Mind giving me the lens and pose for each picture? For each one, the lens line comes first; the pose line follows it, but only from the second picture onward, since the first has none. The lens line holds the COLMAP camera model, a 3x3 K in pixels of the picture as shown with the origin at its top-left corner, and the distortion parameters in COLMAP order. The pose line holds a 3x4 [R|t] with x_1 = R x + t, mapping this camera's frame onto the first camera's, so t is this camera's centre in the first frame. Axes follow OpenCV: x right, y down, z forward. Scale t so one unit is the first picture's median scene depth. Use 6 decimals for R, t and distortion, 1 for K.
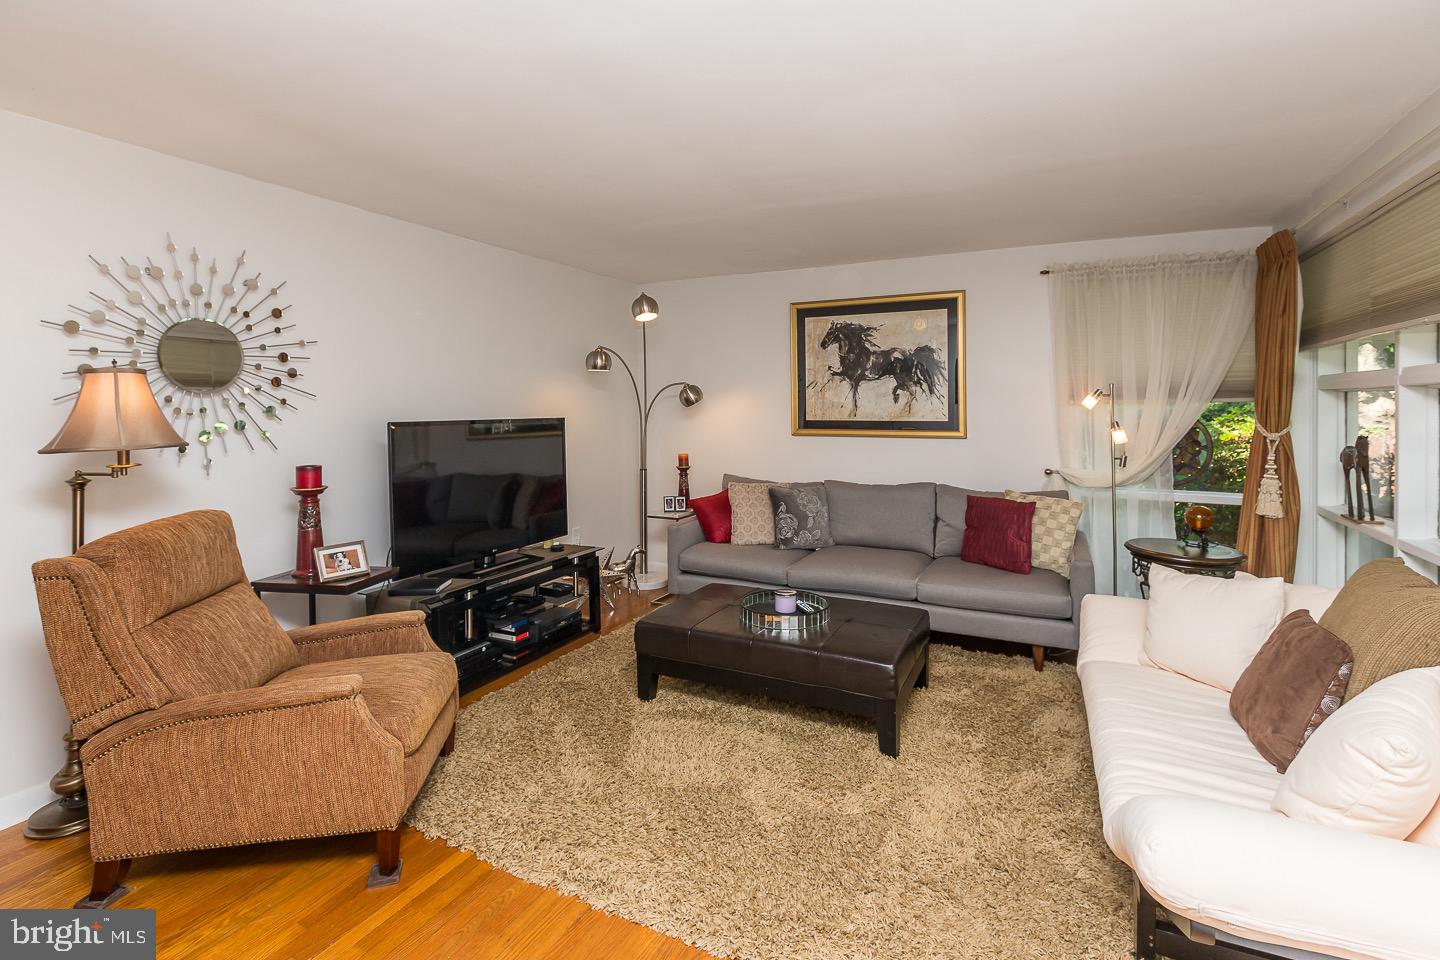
lens RADIAL K [[658.7, 0, 692.8], [0, 658.7, 405.4], [0, 0, 1]] dist [0.001815, -0.000094]
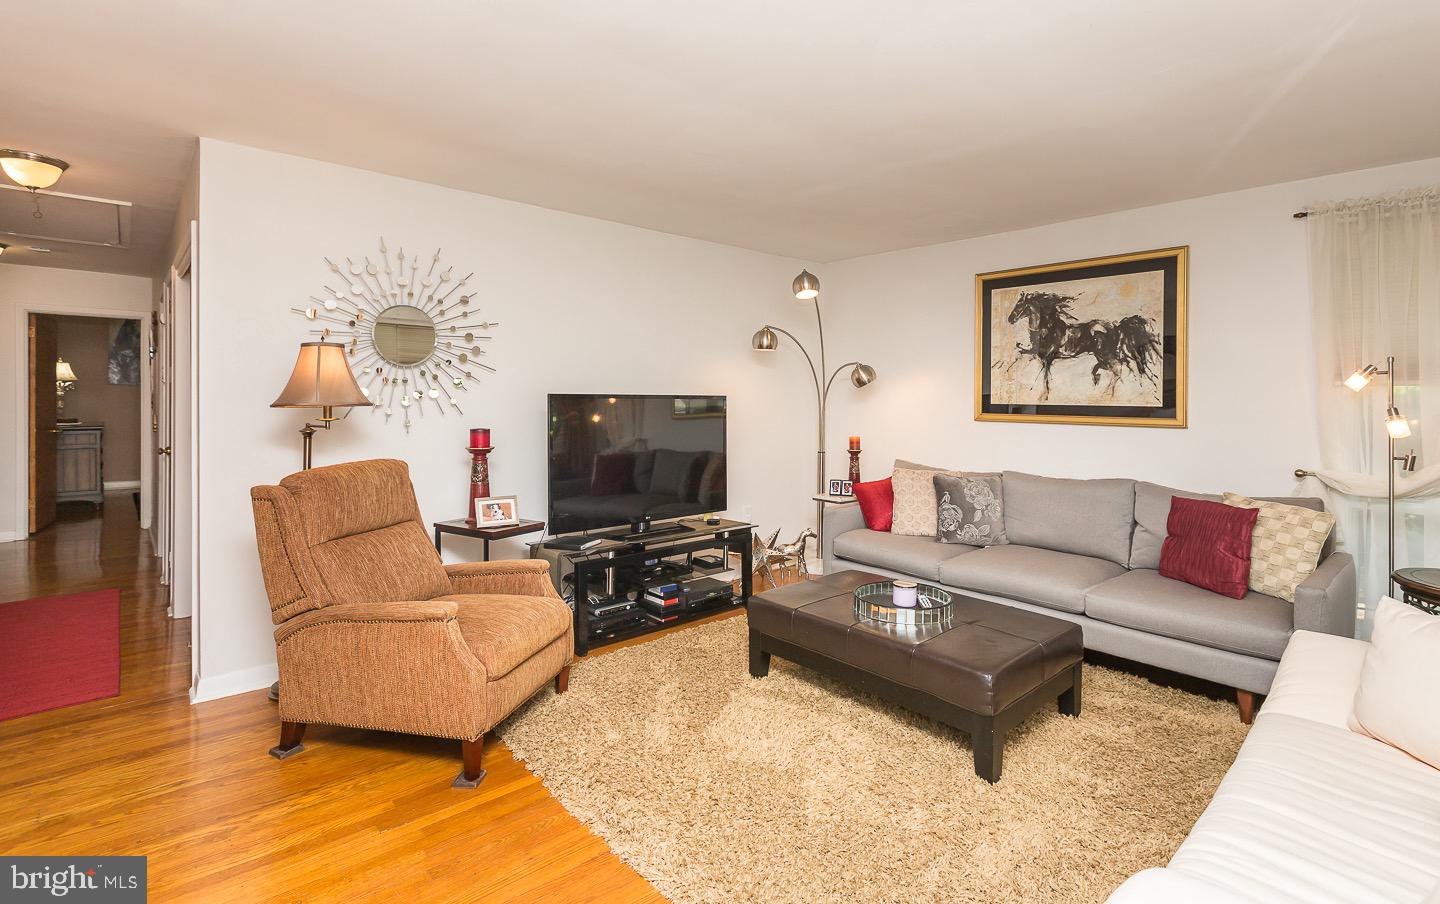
lens RADIAL K [[659.9, 0, 714.4], [0, 659.9, 393.9], [0, 0, 1]] dist [0.007356, -0.002430]
pose [[0.937663, 0.014360, -0.347250, 0.183078], [-0.015099, 0.999886, 0.000579, 0.019433], [0.347218, 0.004700, 0.937773, 0.038286]]
